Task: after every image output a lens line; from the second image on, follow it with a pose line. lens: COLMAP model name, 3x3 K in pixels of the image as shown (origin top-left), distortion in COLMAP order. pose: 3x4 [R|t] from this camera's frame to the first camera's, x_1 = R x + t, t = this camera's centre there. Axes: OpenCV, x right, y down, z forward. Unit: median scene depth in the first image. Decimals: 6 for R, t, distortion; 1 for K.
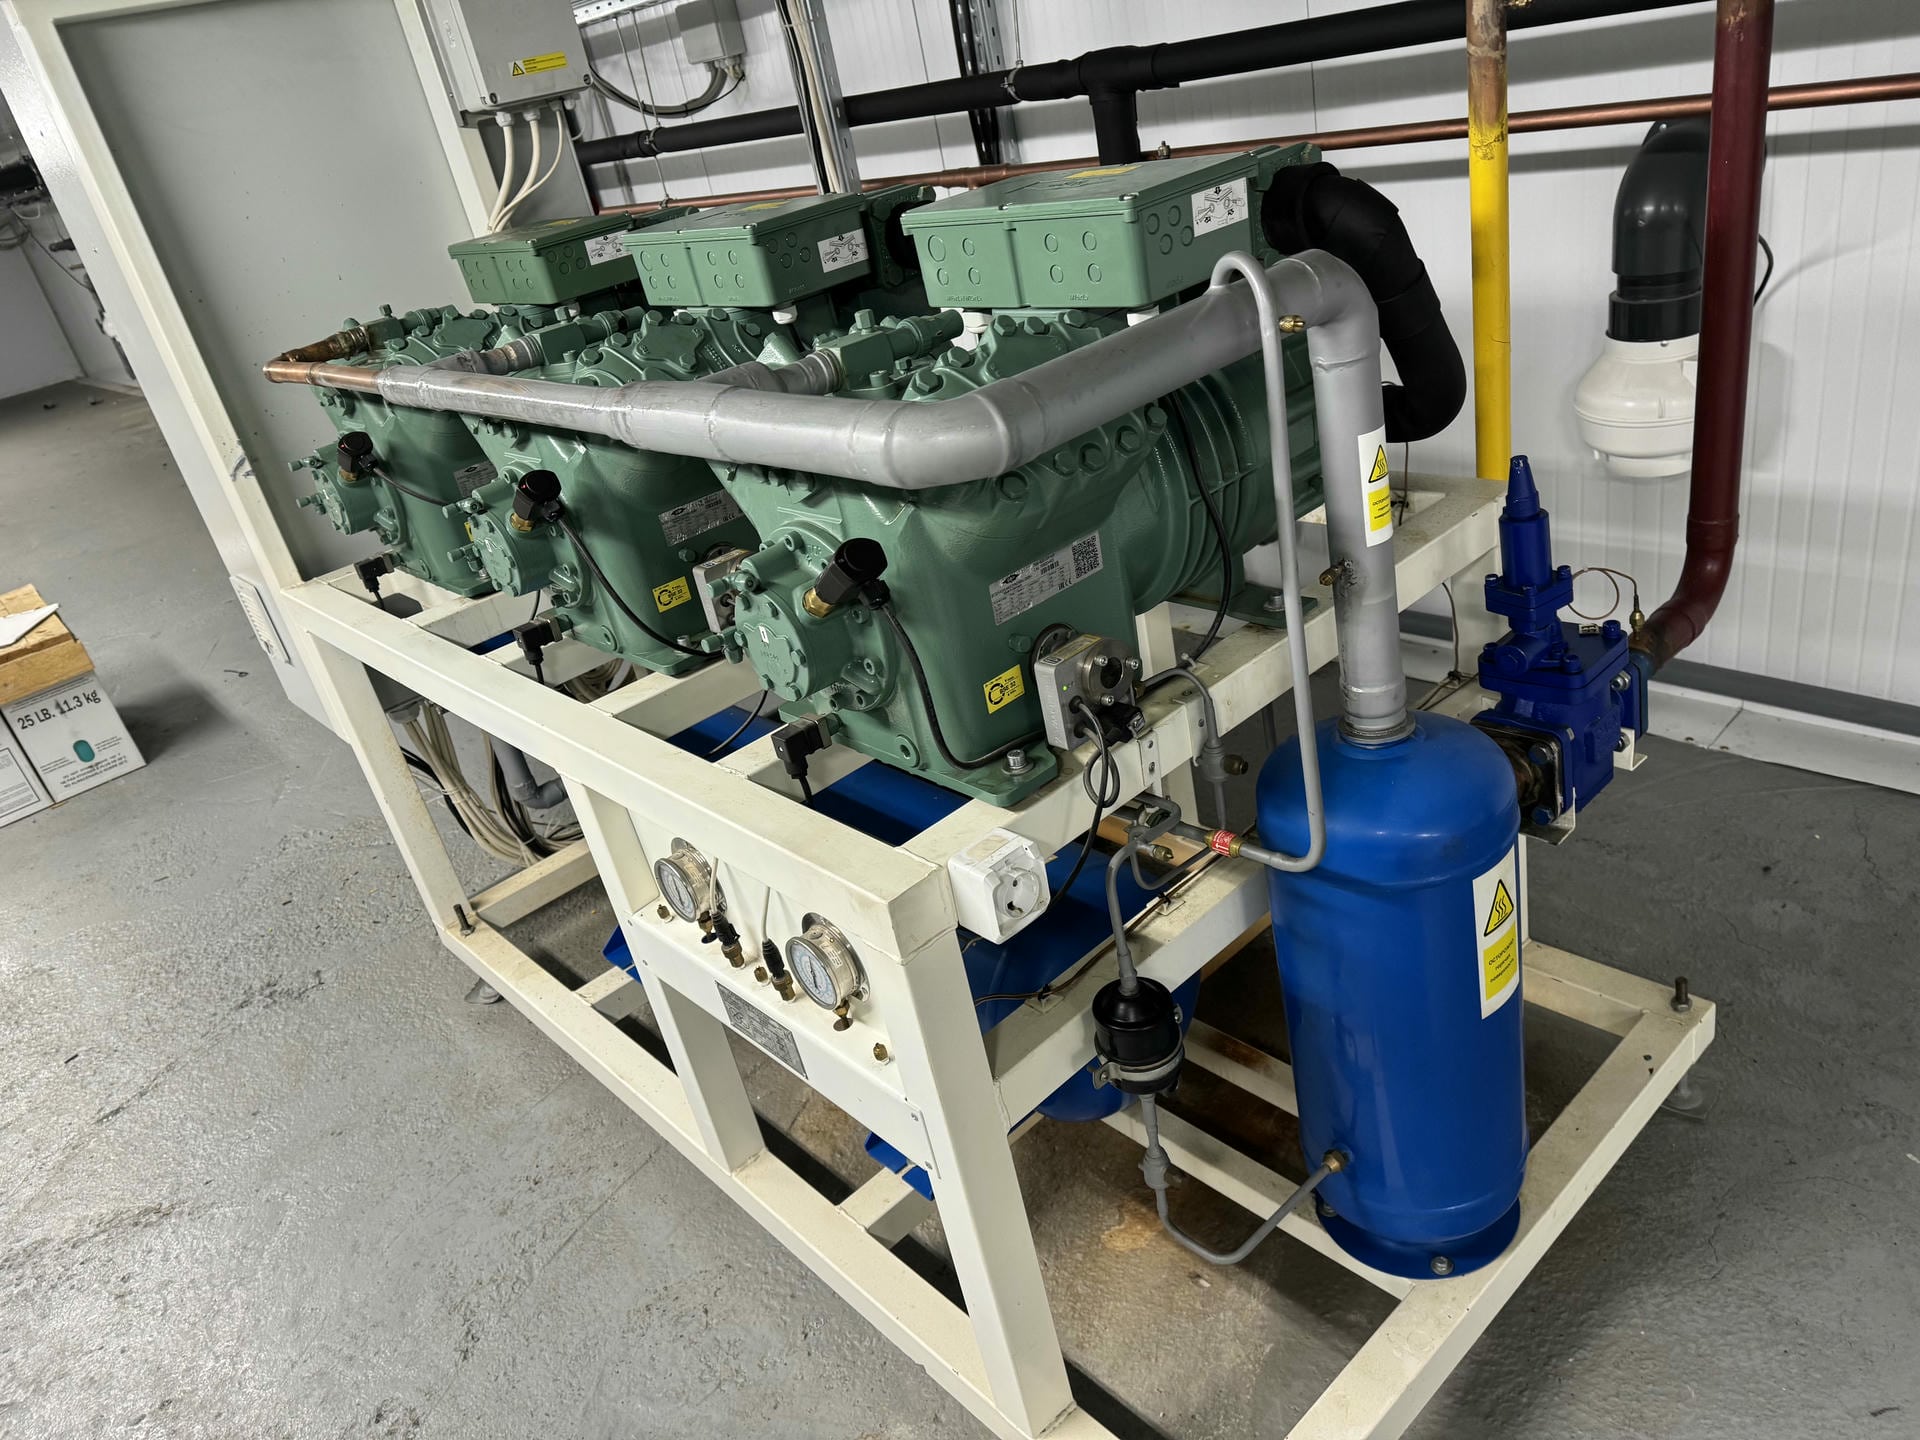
lens RADIAL K [[1363.5, 0, 955.5], [0, 1363.5, 735.4], [0, 0, 1]] dist [0.003951, -0.007286]
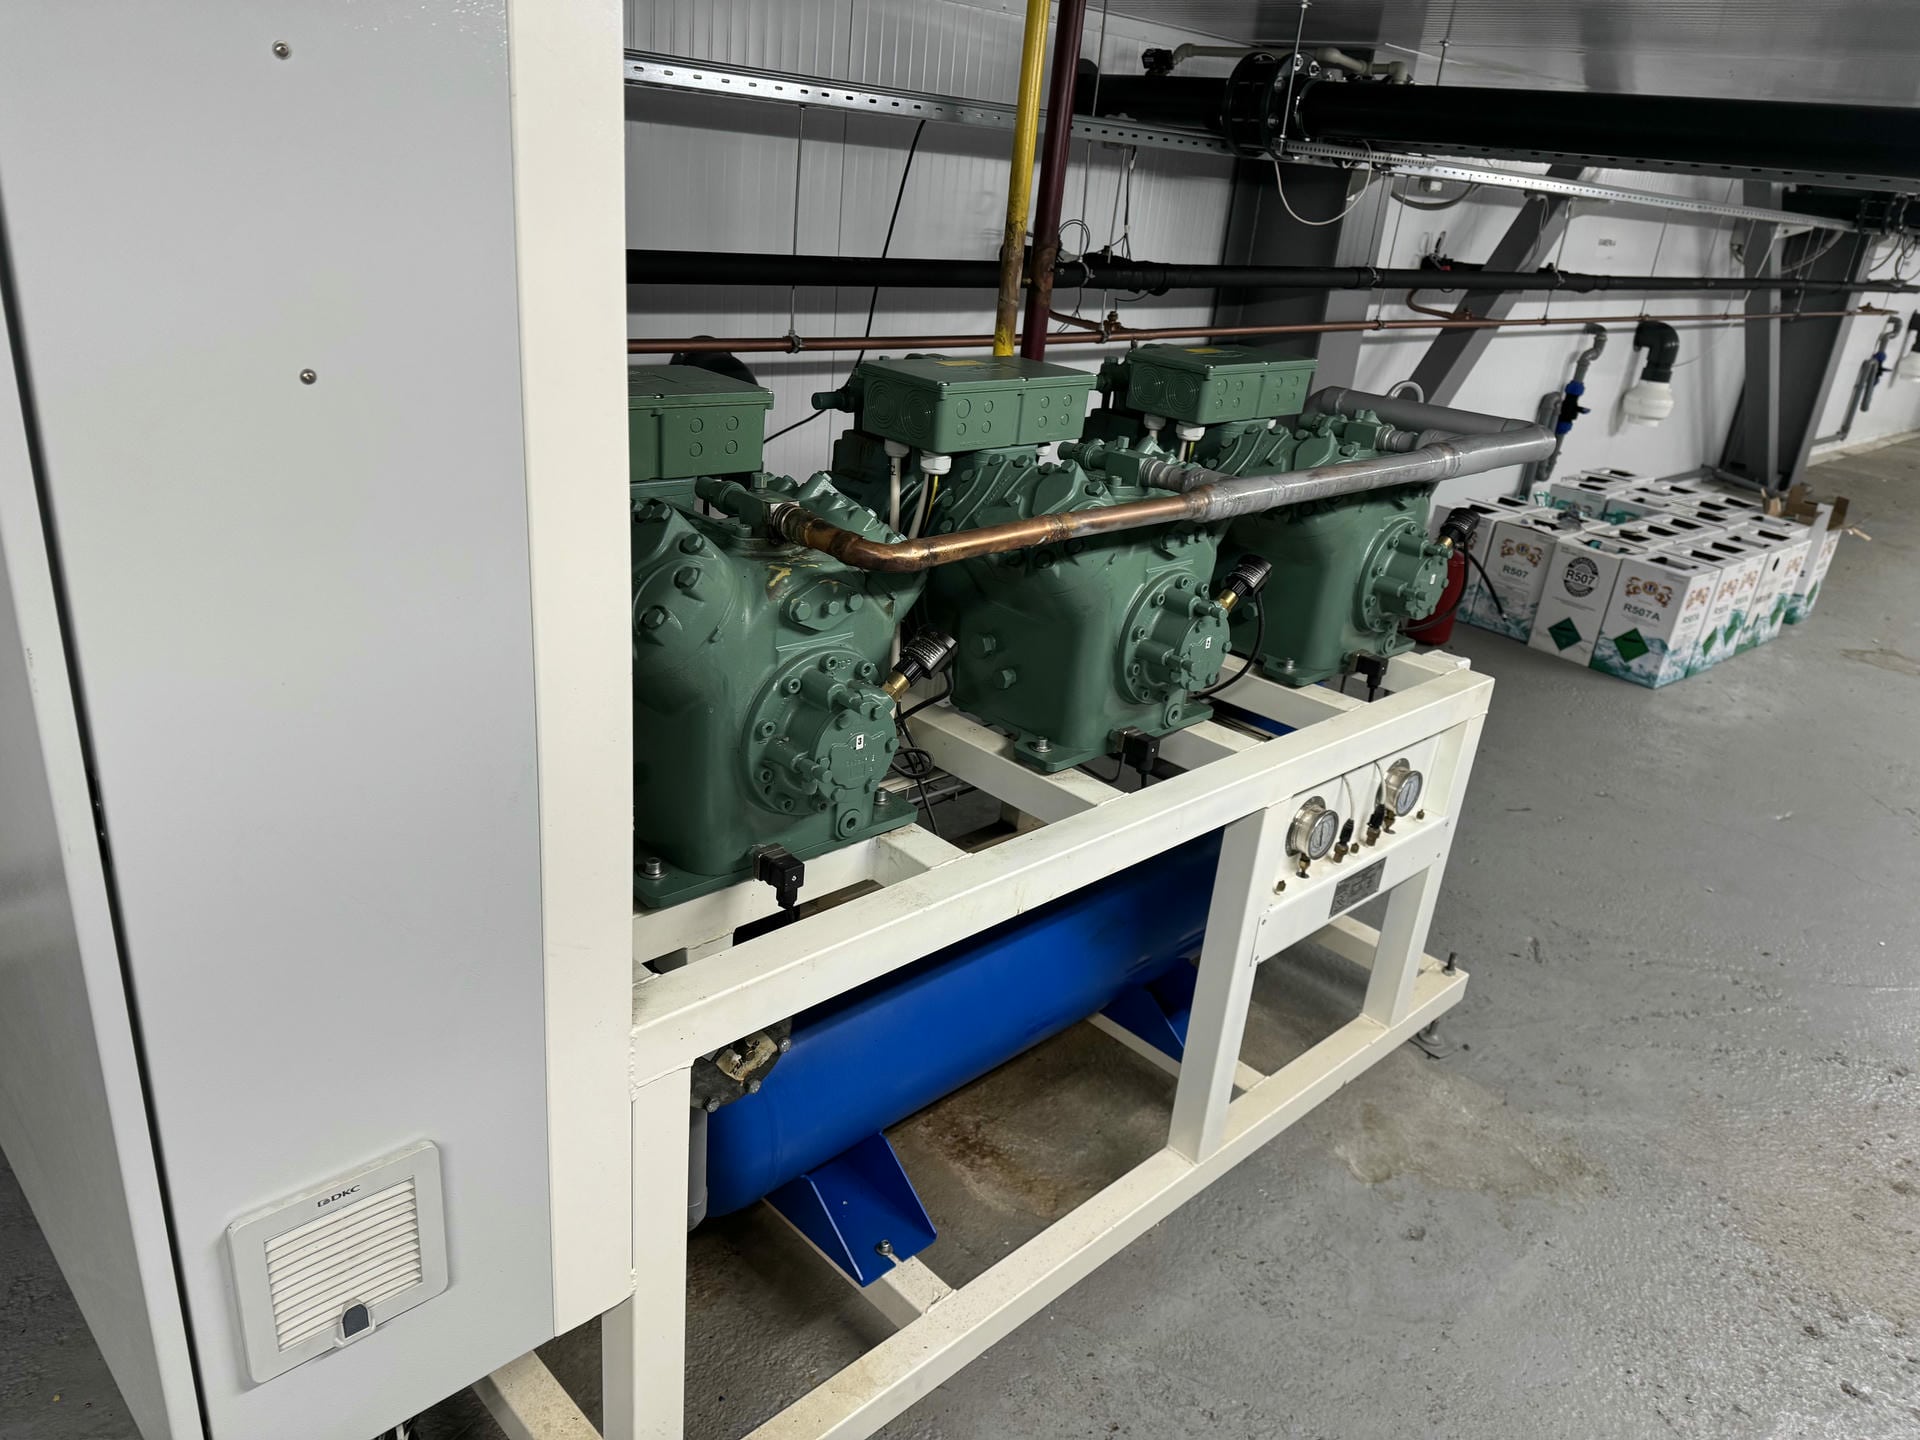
lens RADIAL K [[1337.0, 0, 960.5], [0, 1337.0, 721.1], [0, 0, 1]] dist [0.009840, -0.024151]
pose [[-0.060775, -0.192758, 0.979363, -1.206937], [0.395830, 0.896073, 0.200928, -0.318171], [-0.916310, 0.399873, 0.021841, 1.048868]]
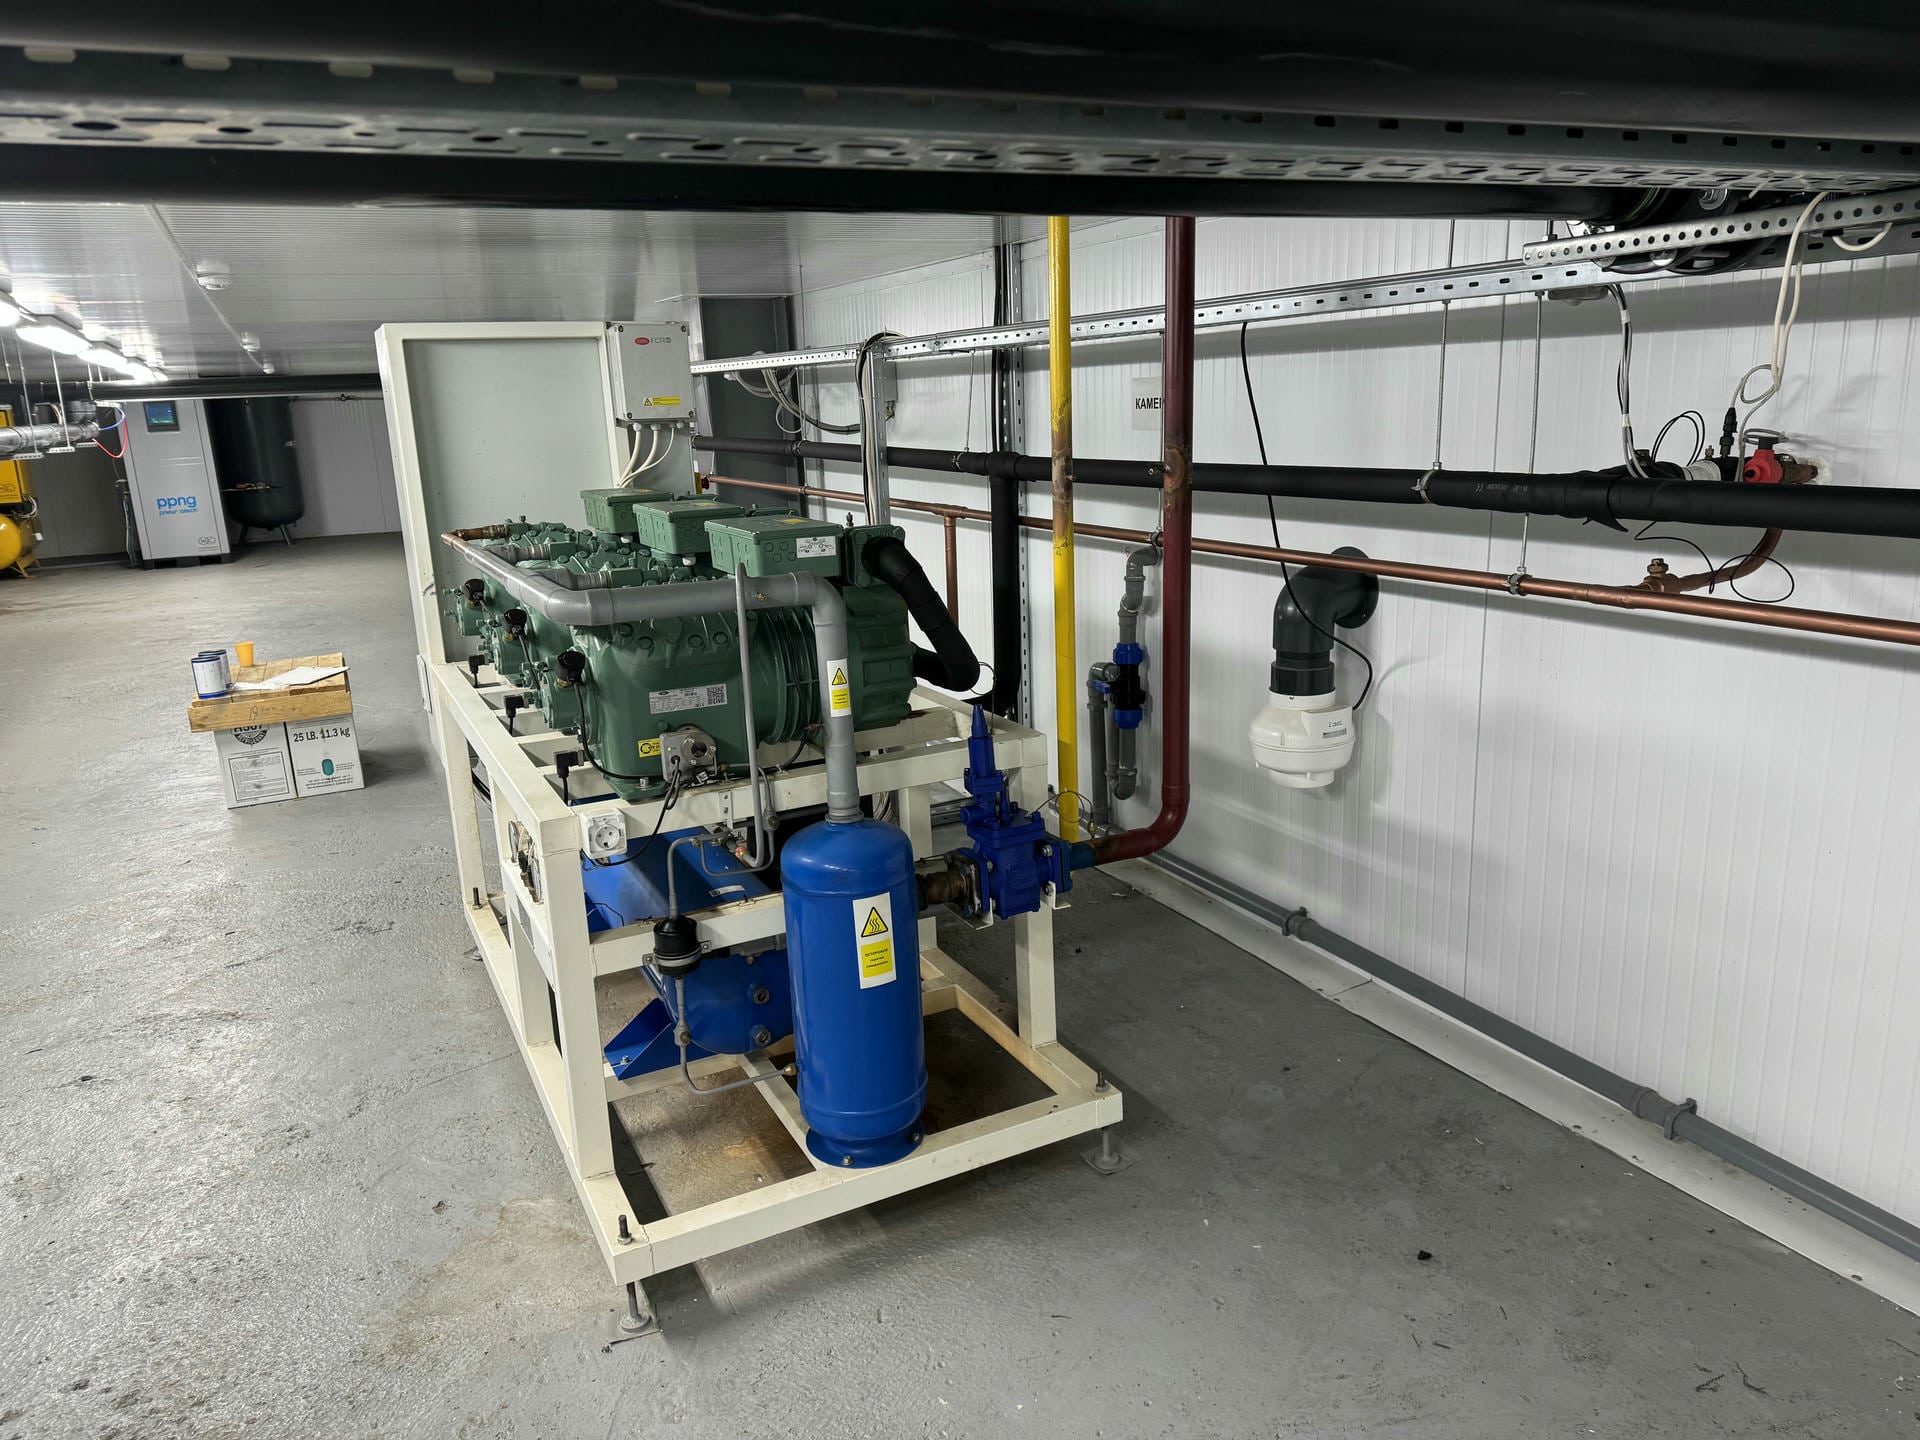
lens RADIAL K [[1337.0, 0, 960.5], [0, 1337.0, 721.1], [0, 0, 1]] dist [0.009840, -0.024151]
pose [[0.954859, 0.215402, -0.204565, 0.444777], [-0.253526, 0.949808, -0.183275, 0.089522], [0.154820, 0.226865, 0.961542, -0.422436]]
